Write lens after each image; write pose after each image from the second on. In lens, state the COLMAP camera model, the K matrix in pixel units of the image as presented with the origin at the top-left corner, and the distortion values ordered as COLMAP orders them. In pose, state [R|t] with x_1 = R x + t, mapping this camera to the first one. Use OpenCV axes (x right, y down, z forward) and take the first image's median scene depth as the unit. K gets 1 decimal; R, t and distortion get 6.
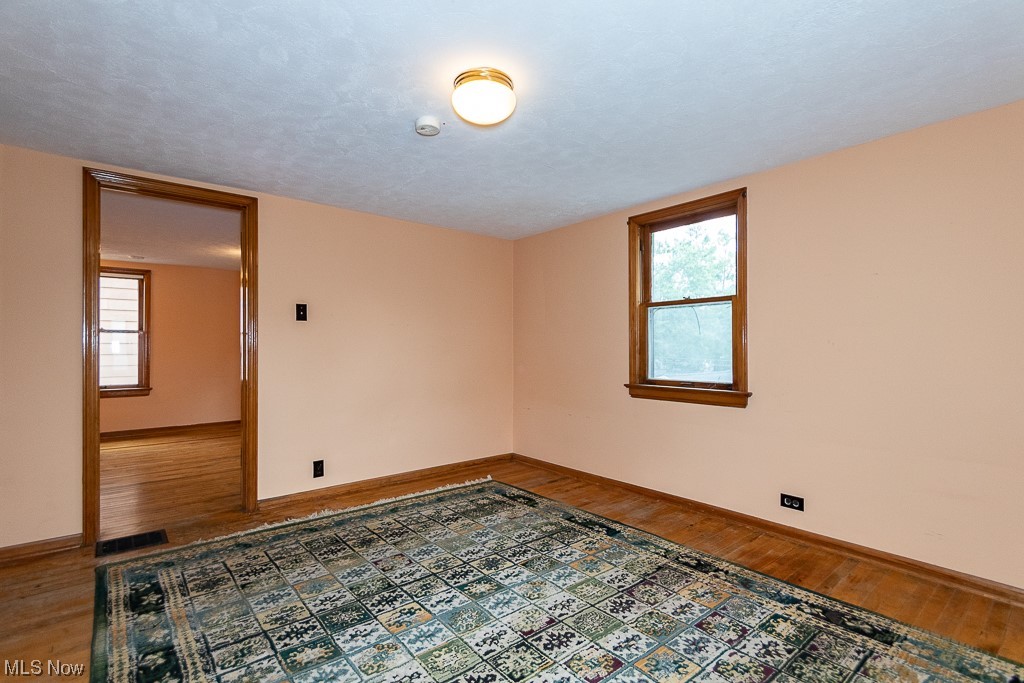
lens RADIAL K [[476.1, 0, 512.0], [0, 476.1, 342.6], [0, 0, 1]] dist [0.009202, -0.005932]
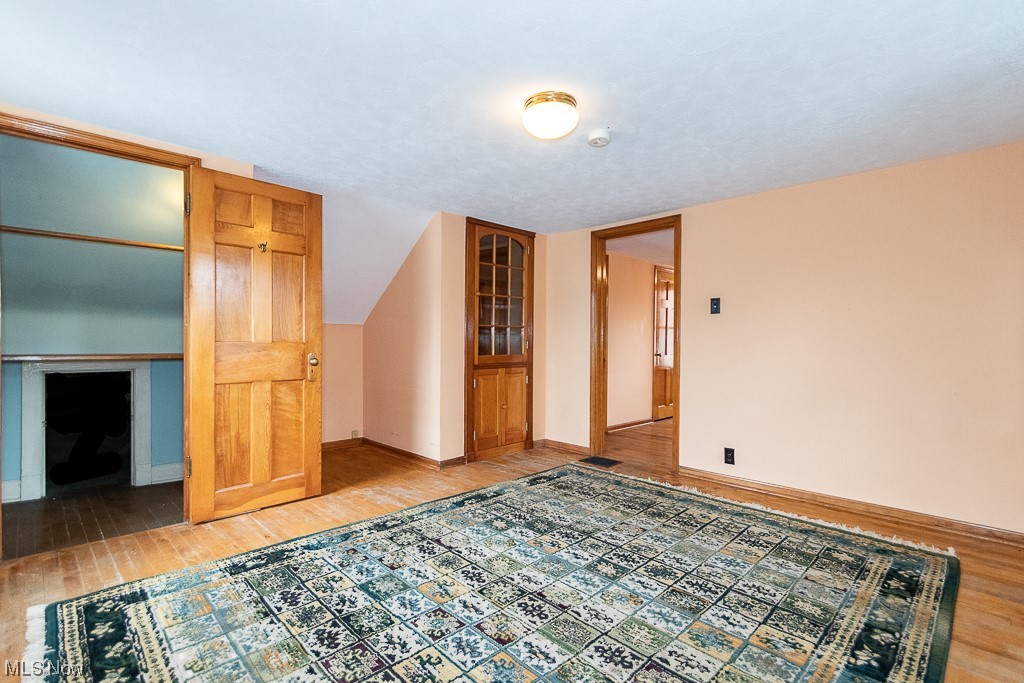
lens RADIAL K [[476.1, 0, 507.3], [0, 476.1, 346.9], [0, 0, 1]] dist [0.009202, -0.005932]
pose [[0.075507, 0.013190, -0.997058, 0.810628], [0.004682, 0.999897, 0.013582, 0.015821], [0.997134, -0.005694, 0.075437, 0.612664]]
